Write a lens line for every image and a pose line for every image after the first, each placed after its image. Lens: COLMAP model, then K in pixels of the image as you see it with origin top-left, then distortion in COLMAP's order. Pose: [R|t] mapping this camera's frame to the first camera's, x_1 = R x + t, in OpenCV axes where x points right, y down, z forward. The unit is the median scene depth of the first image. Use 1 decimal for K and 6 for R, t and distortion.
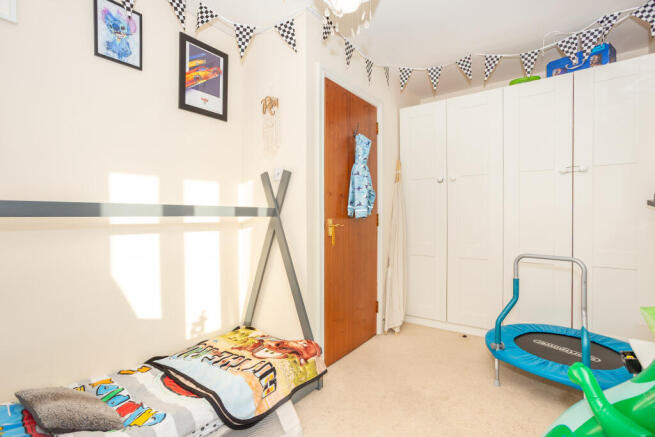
lens RADIAL K [[316.3, 0, 321.9], [0, 316.3, 219.4], [0, 0, 1]] dist [-0.001997, 0.002207]
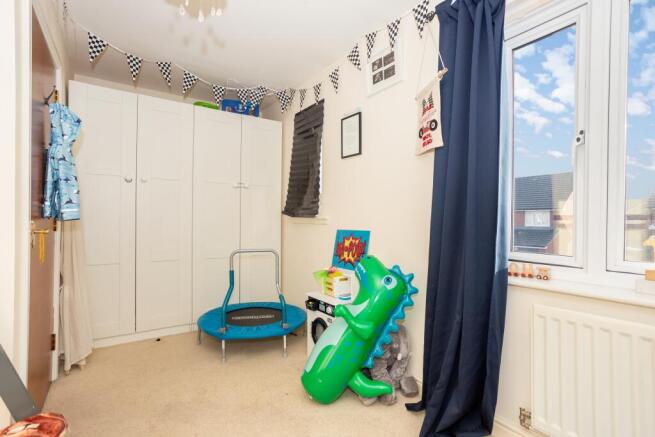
lens RADIAL K [[316.3, 0, 322.2], [0, 316.3, 220.4], [0, 0, 1]] dist [-0.001997, 0.002207]
pose [[0.334449, 0.004935, 0.942401, -0.357260], [-0.000699, 0.999987, -0.004988, -0.001822], [-0.942413, 0.001009, 0.334449, 0.206204]]
